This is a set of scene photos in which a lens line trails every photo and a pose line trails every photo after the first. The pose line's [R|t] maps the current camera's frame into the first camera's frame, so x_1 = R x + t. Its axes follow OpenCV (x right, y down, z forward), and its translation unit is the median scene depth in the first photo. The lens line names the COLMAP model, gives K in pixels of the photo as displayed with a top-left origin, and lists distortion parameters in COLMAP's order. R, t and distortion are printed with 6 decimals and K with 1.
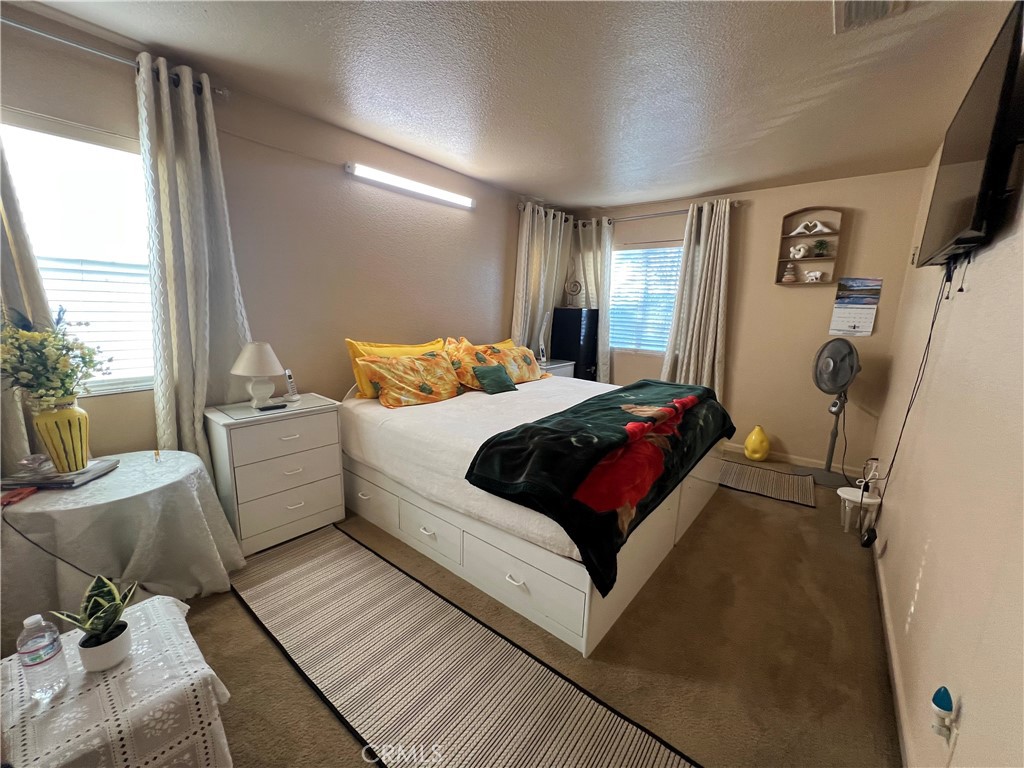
lens RADIAL K [[410.0, 0, 509.9], [0, 410.0, 382.2], [0, 0, 1]] dist [0.000855, 0.000079]
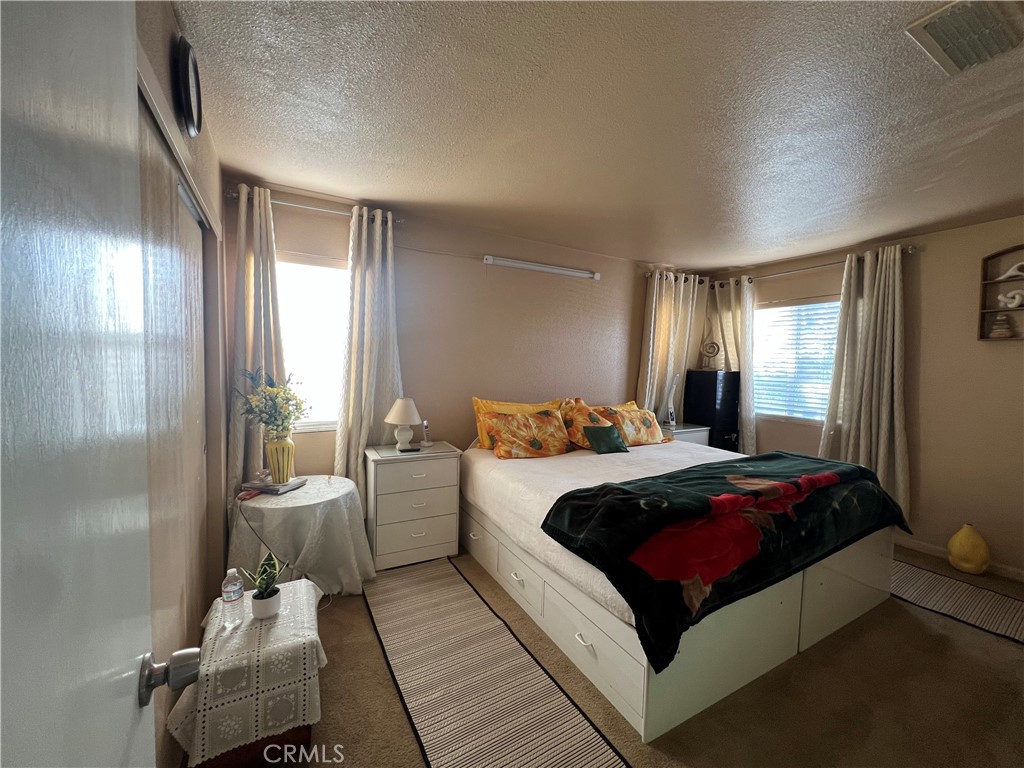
lens RADIAL K [[410.2, 0, 513.0], [0, 410.2, 382.4], [0, 0, 1]] dist [0.001162, 0.000542]
pose [[0.927867, 0.010085, -0.372776, 0.189067], [-0.063959, 0.989125, -0.132439, 0.002529], [0.367386, 0.146729, 0.918422, -0.069124]]
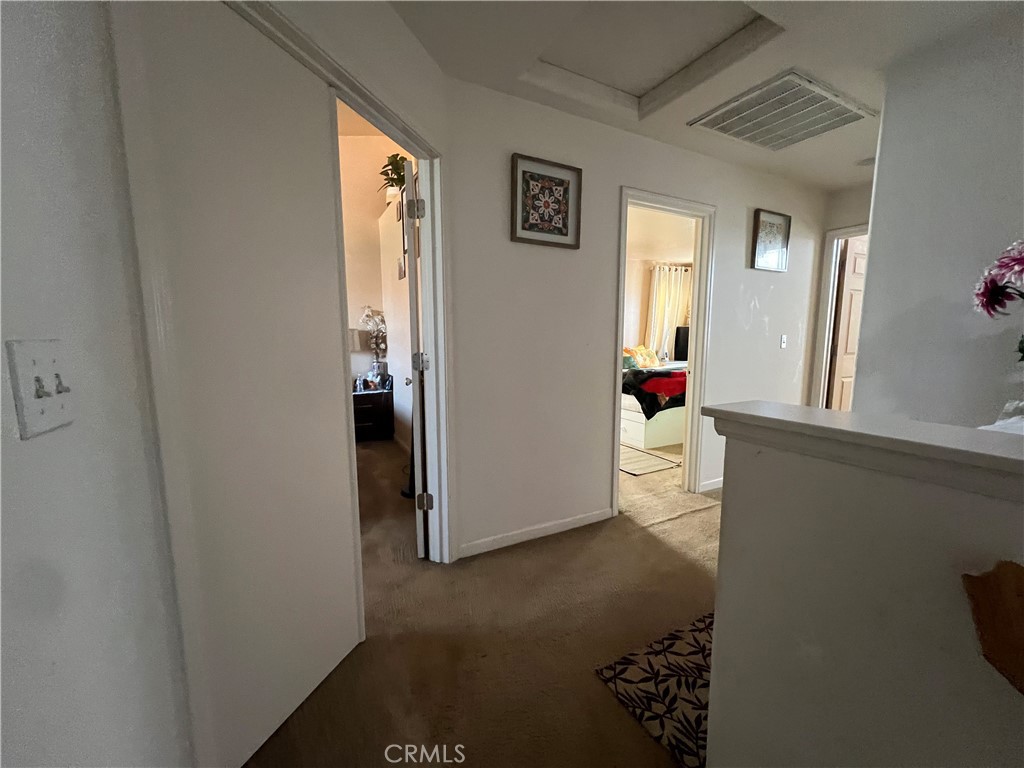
lens RADIAL K [[410.0, 0, 513.9], [0, 410.0, 388.7], [0, 0, 1]] dist [0.000855, 0.000079]
pose [[0.917058, 0.019216, -0.398290, 0.357219], [-0.044741, 0.997490, -0.054890, 0.354965], [0.396236, 0.068157, 0.915616, -1.396949]]
